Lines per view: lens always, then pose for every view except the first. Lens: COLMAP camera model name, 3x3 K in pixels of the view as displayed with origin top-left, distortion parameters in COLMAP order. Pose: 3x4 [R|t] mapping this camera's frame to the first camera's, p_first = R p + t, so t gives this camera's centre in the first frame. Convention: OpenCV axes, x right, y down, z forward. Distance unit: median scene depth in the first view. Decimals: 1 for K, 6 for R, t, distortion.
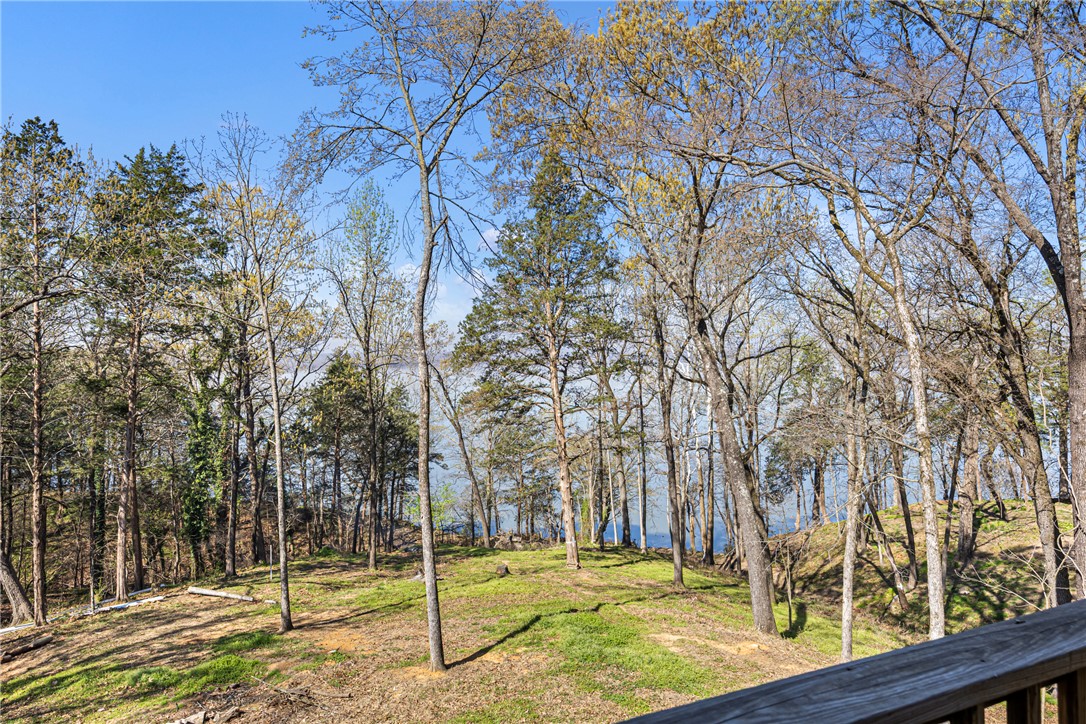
lens RADIAL K [[735.7, 0, 543.0], [0, 735.7, 362.0], [0, 0, 1]] dist [-0.000414, 0.002782]
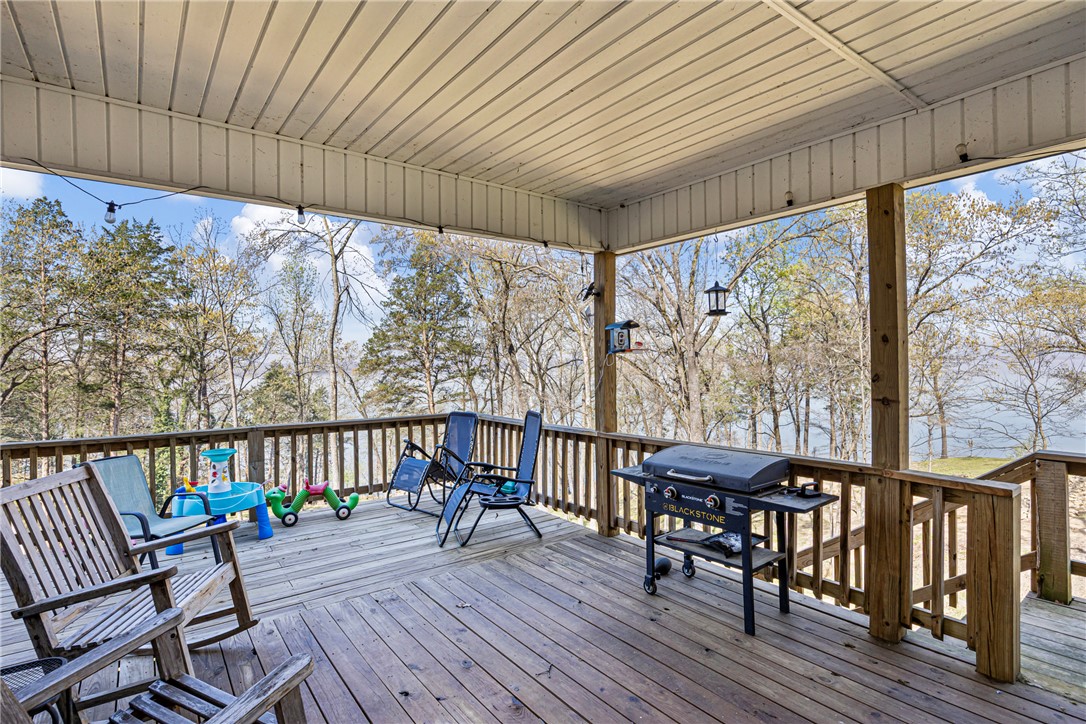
lens RADIAL K [[538.8, 0, 543.0], [0, 538.8, 362.0], [0, 0, 1]] dist [0.001283, -0.000455]
pose [[0.981026, -0.001452, 0.193869, 0.031021], [0.004045, 0.999908, -0.012976, -0.001429], [-0.193832, 0.013514, 0.980942, -0.135253]]
